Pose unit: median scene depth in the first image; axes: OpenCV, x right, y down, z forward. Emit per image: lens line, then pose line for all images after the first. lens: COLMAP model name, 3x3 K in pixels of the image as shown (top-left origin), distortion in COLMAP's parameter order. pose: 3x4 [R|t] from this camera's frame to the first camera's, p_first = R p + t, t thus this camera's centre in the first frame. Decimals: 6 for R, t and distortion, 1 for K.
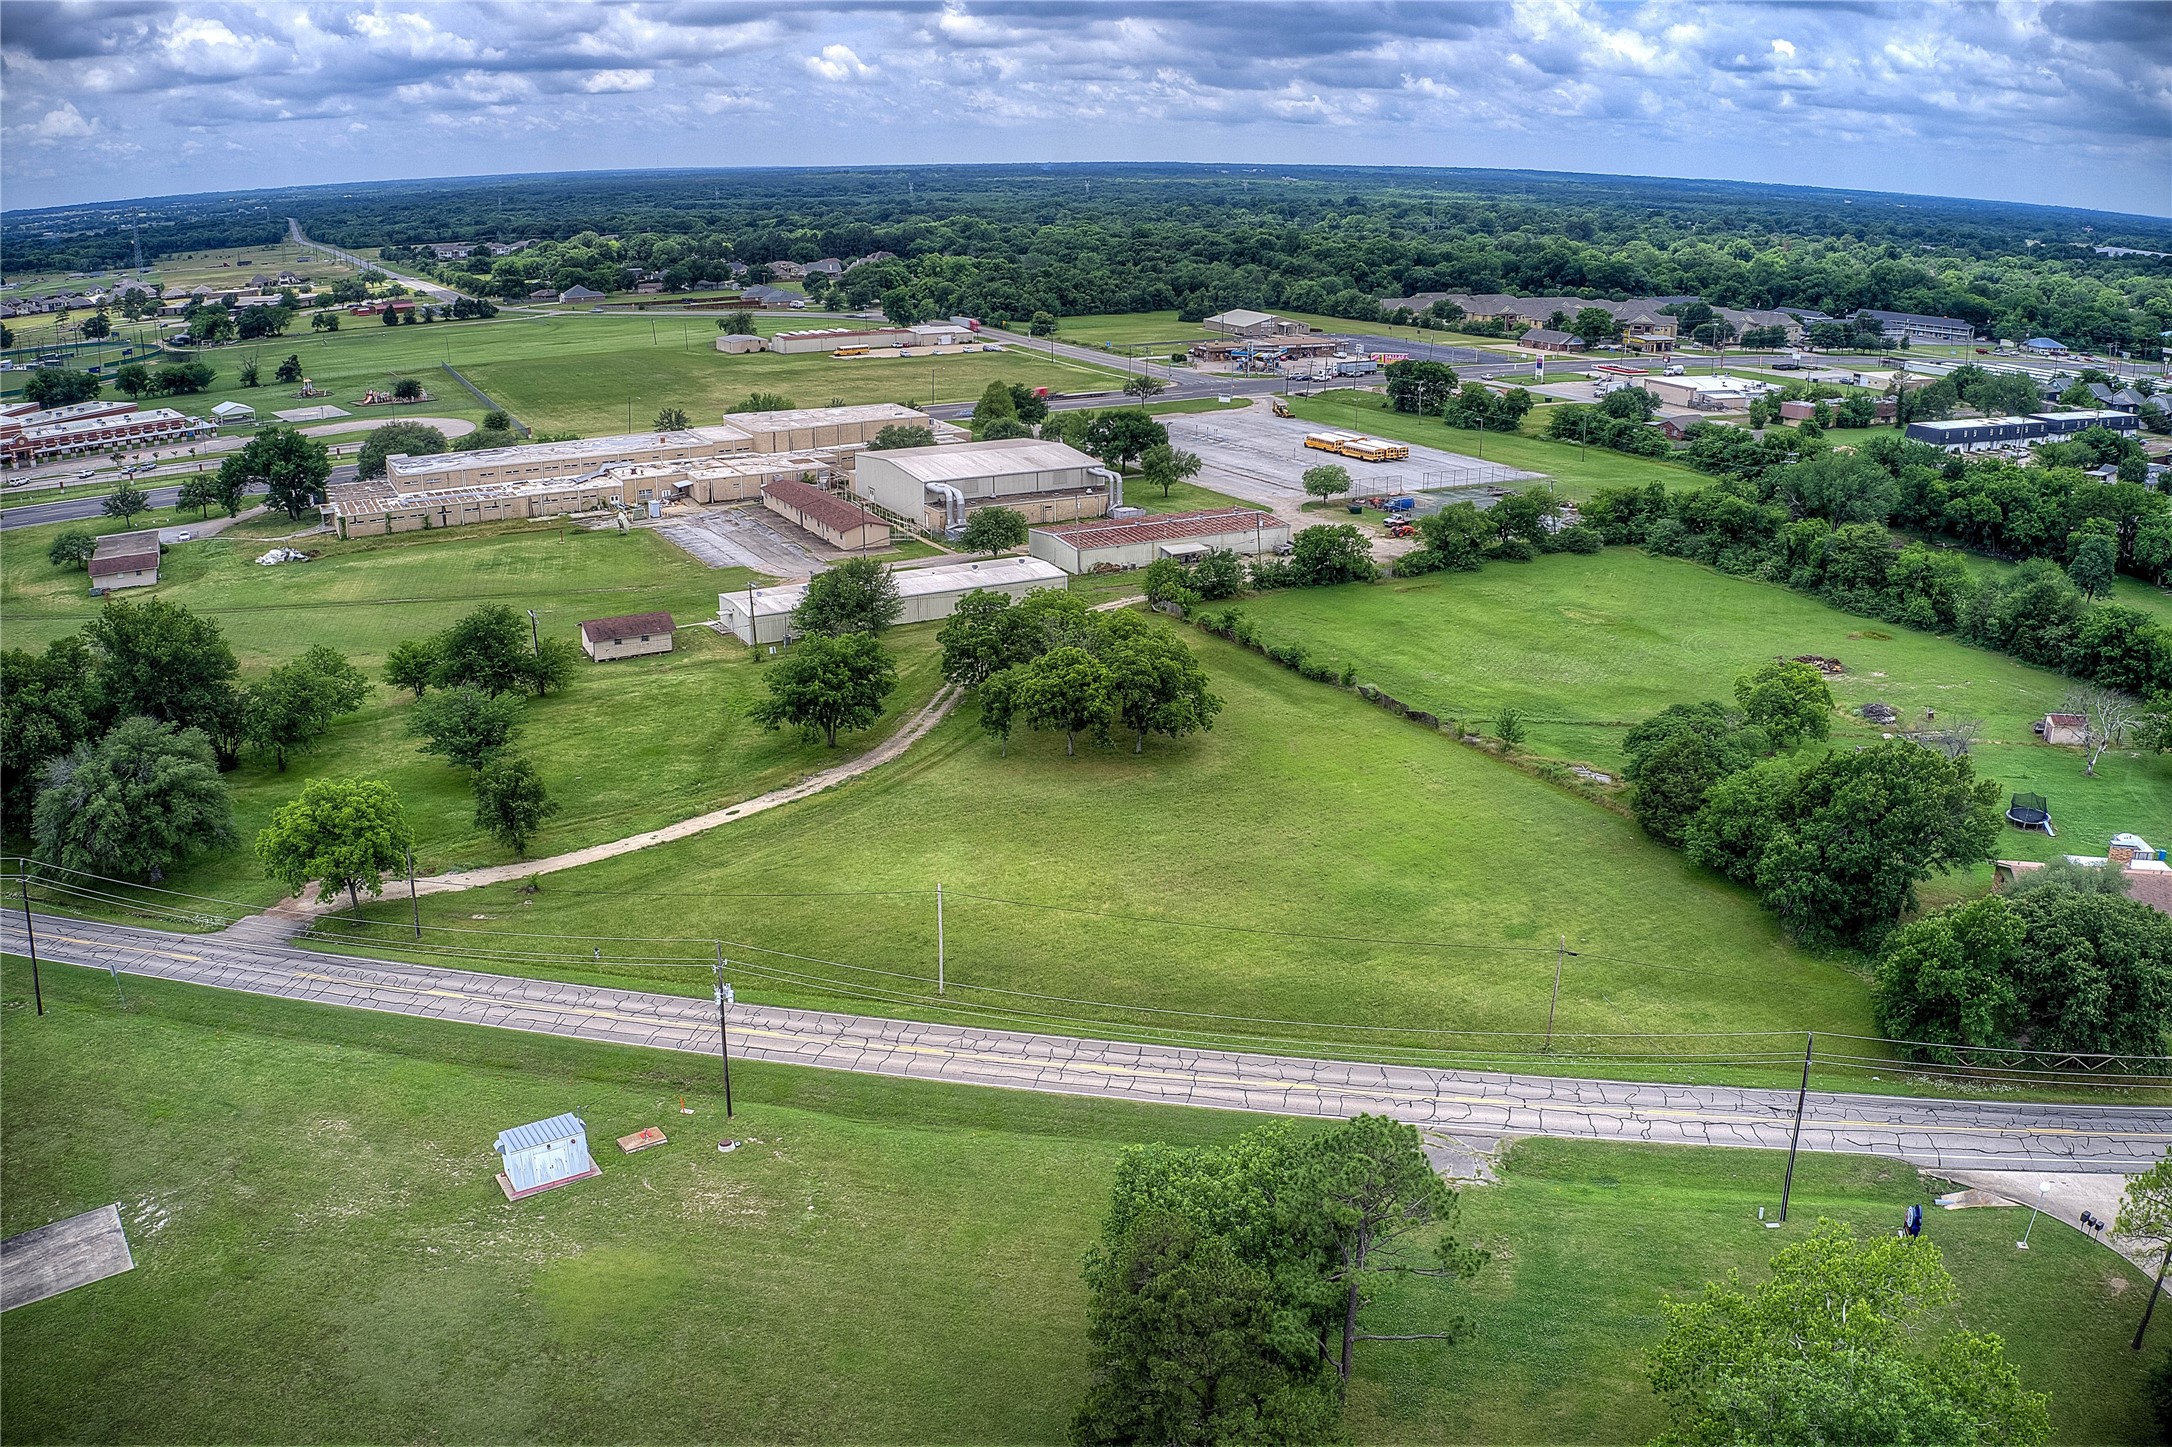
lens RADIAL K [[1703.5, 0, 1074.0], [0, 1703.5, 720.1], [0, 0, 1]] dist [-0.195772, 0.020379]
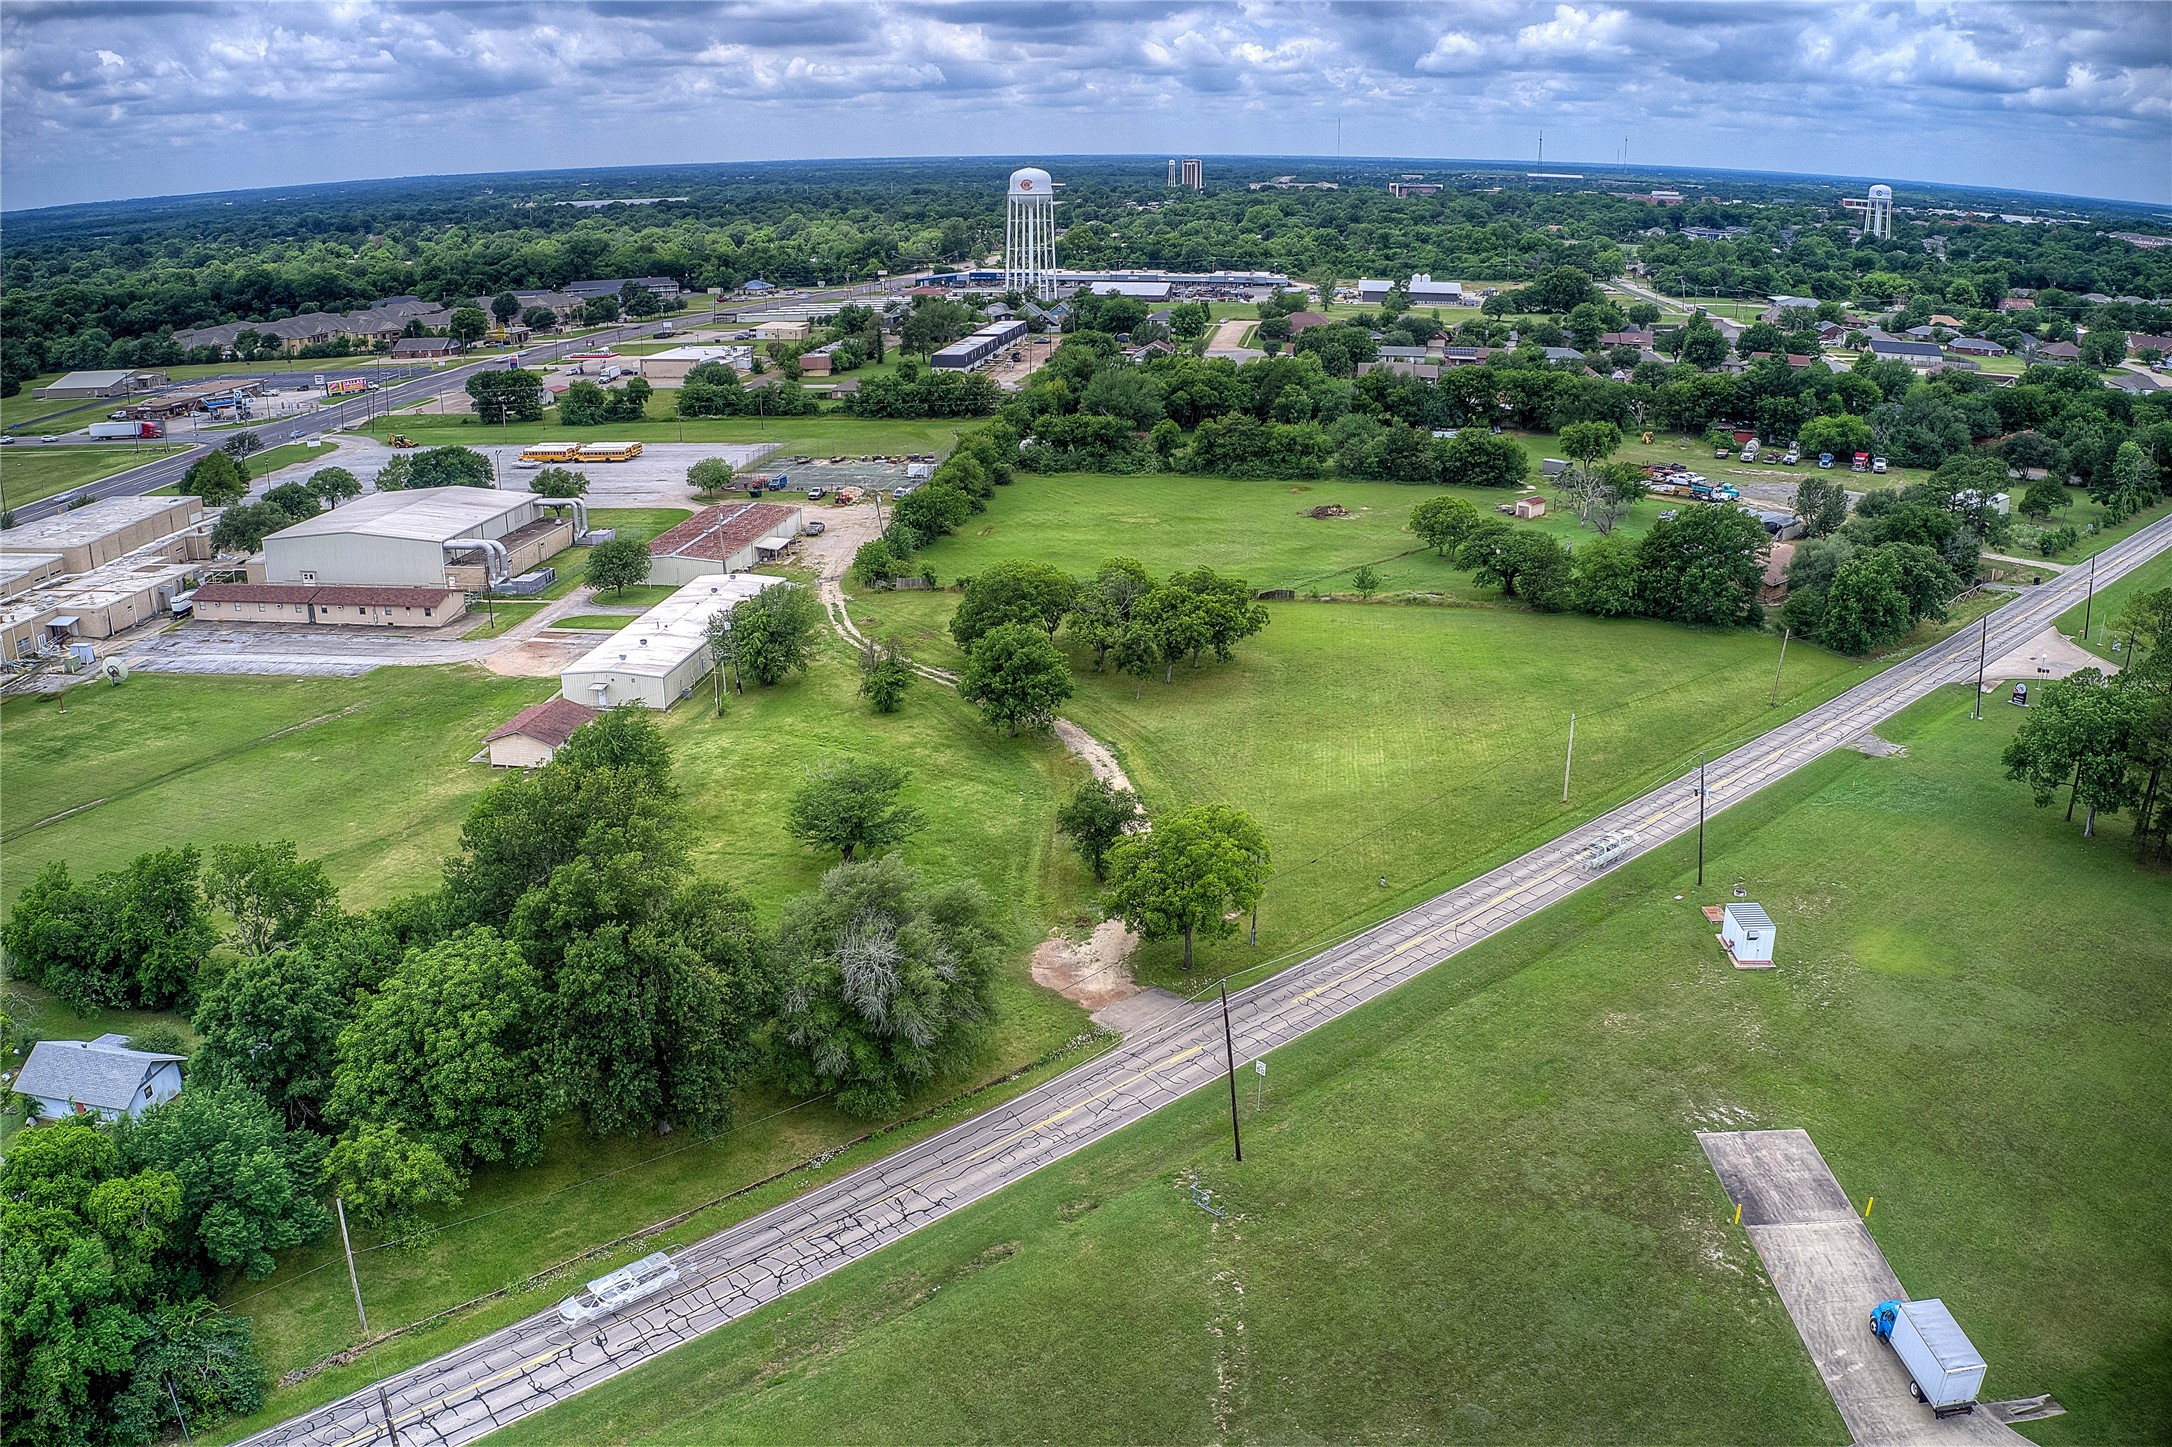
lens RADIAL K [[1705.4, 0, 1076.3], [0, 1705.4, 722.4], [0, 0, 1]] dist [-0.199827, 0.030270]
pose [[0.595814, -0.263542, 0.758651, -0.613002], [0.260842, 0.956917, 0.127561, -0.077903], [-0.759584, 0.121886, 0.638887, 0.214425]]
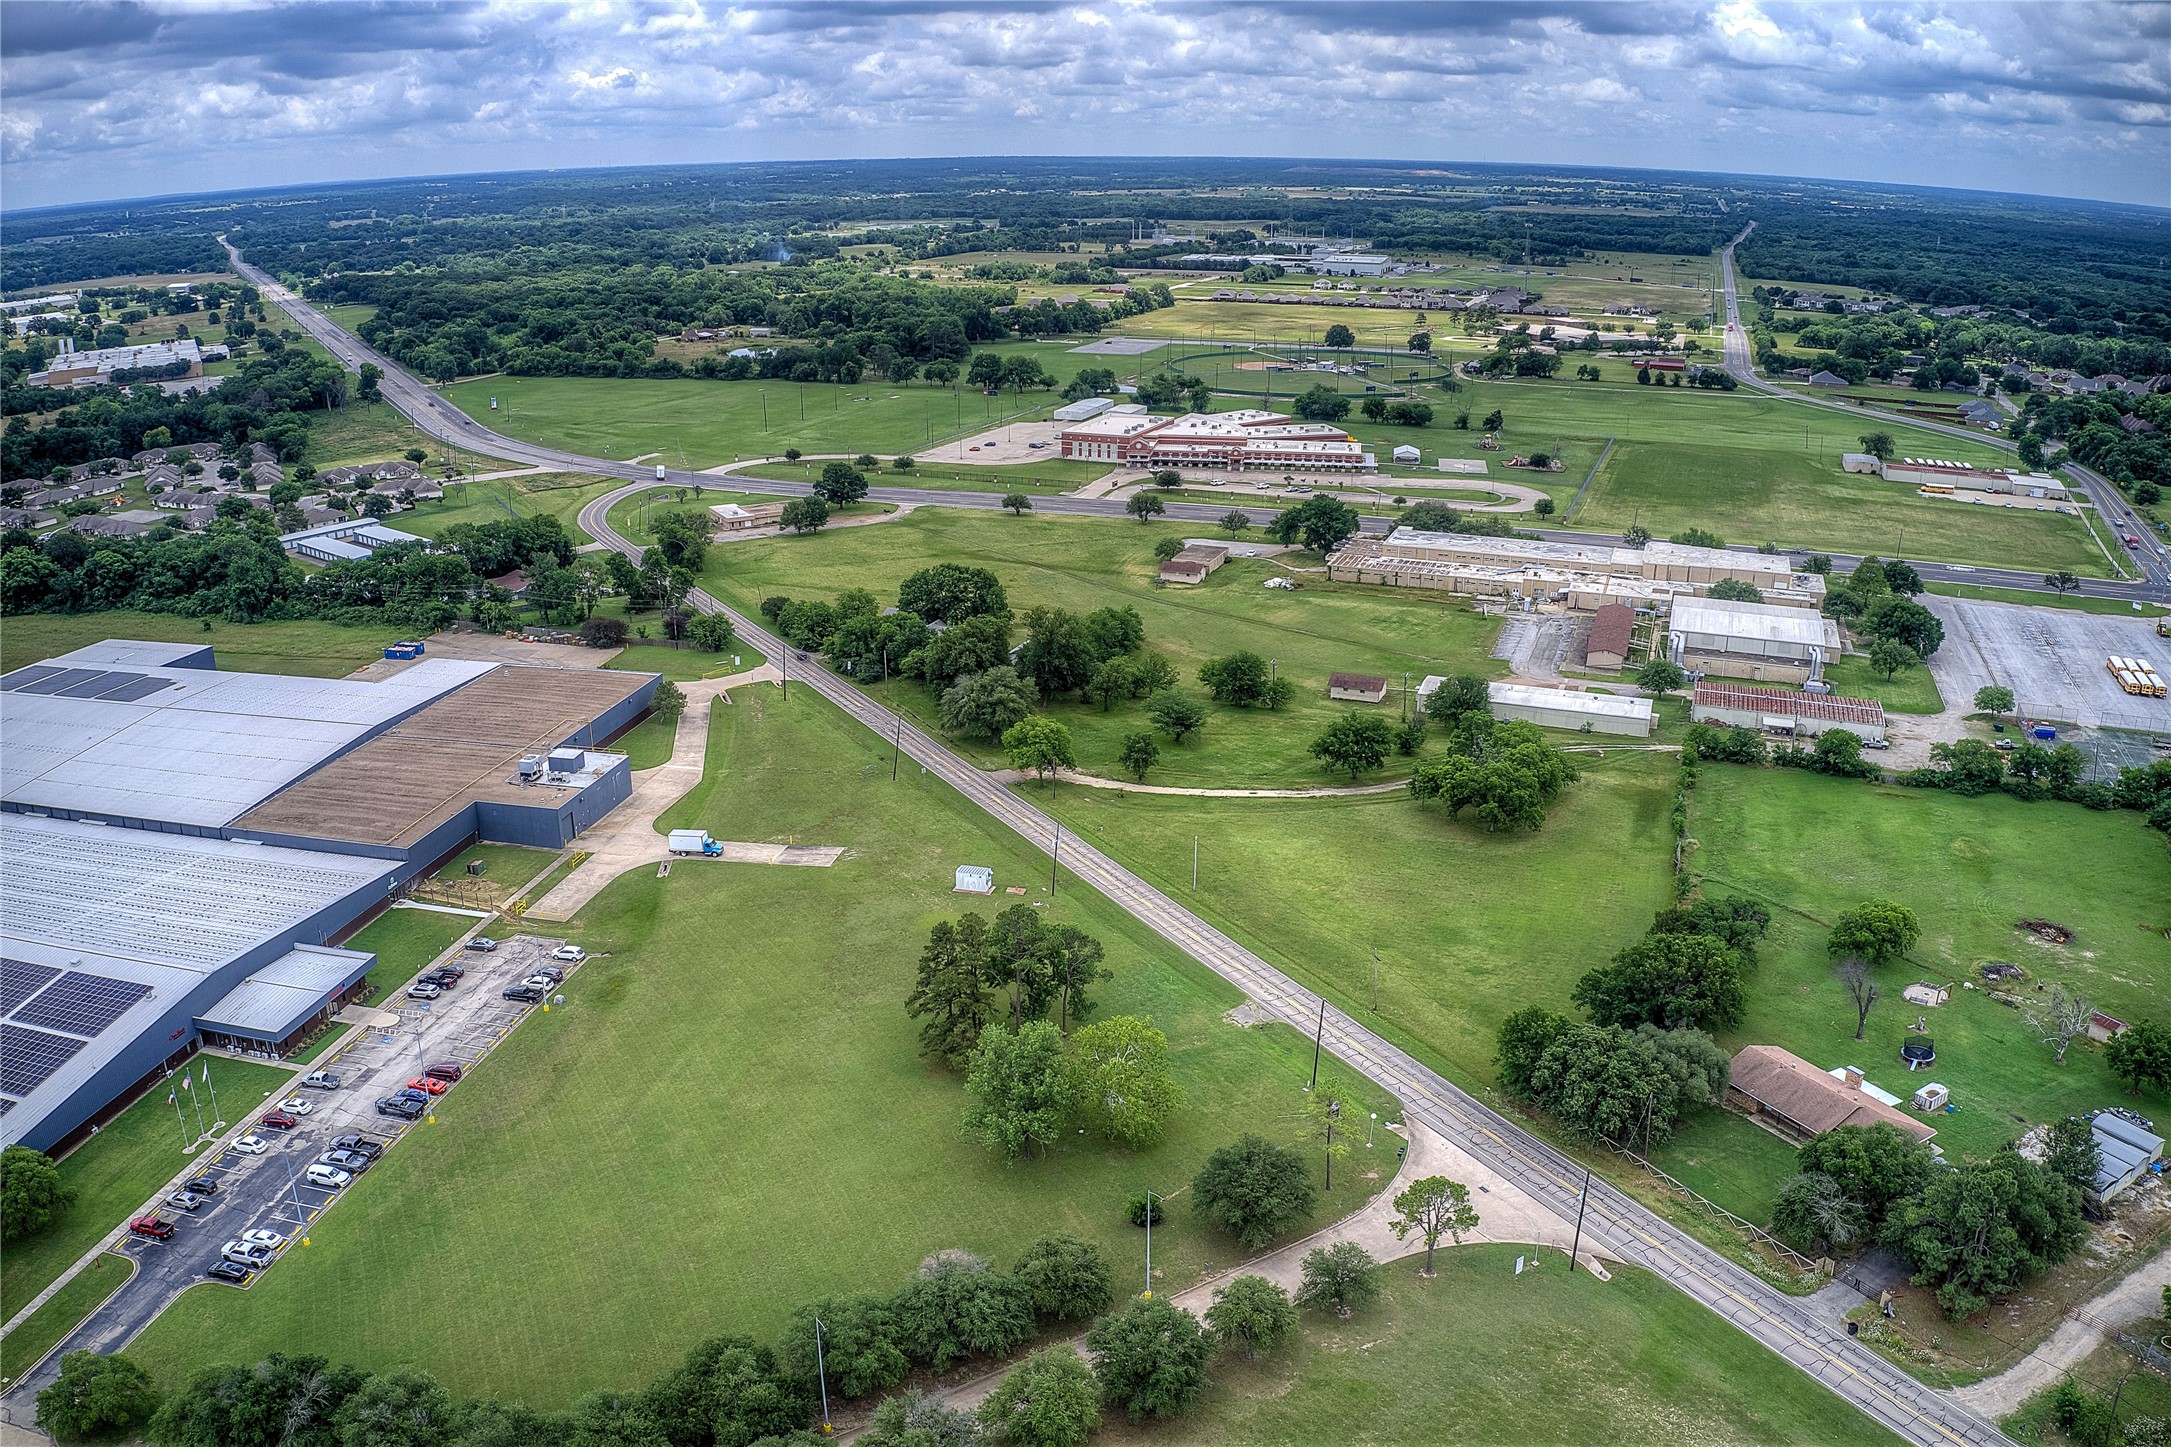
lens RADIAL K [[1704.6, 0, 1075.8], [0, 1704.6, 722.4], [0, 0, 1]] dist [-0.199827, 0.030270]
pose [[0.660486, 0.242611, -0.710561, 0.592613], [-0.237645, 0.965254, 0.108674, -0.107160], [0.712238, 0.097084, 0.695192, -0.264390]]
